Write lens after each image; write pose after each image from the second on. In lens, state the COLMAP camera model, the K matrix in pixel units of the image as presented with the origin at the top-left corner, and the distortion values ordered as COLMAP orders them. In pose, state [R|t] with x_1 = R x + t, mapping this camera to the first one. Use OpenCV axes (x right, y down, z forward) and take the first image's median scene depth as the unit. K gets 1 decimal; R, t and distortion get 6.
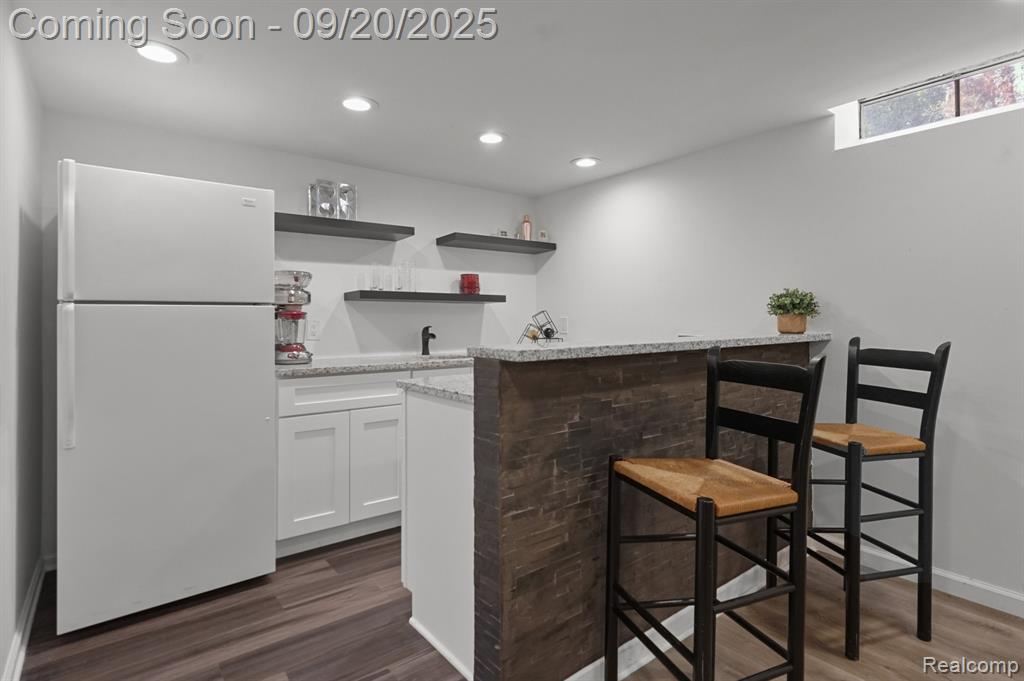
lens RADIAL K [[515.3, 0, 515.0], [0, 515.3, 319.3], [0, 0, 1]] dist [0.000162, 0.000778]
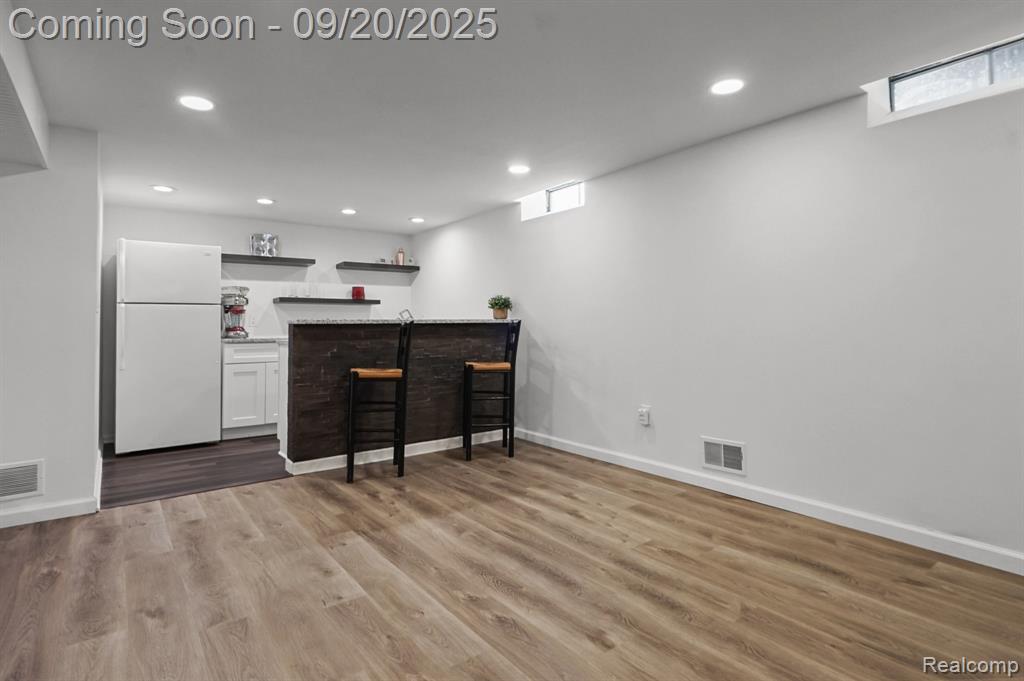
lens RADIAL K [[515.3, 0, 515.0], [0, 515.3, 319.3], [0, 0, 1]] dist [0.000162, 0.000778]
pose [[0.999887, -0.004336, -0.014406, 0.605187], [0.004158, 0.999915, -0.012367, 0.050133], [0.014459, 0.012306, 0.999820, -0.841146]]
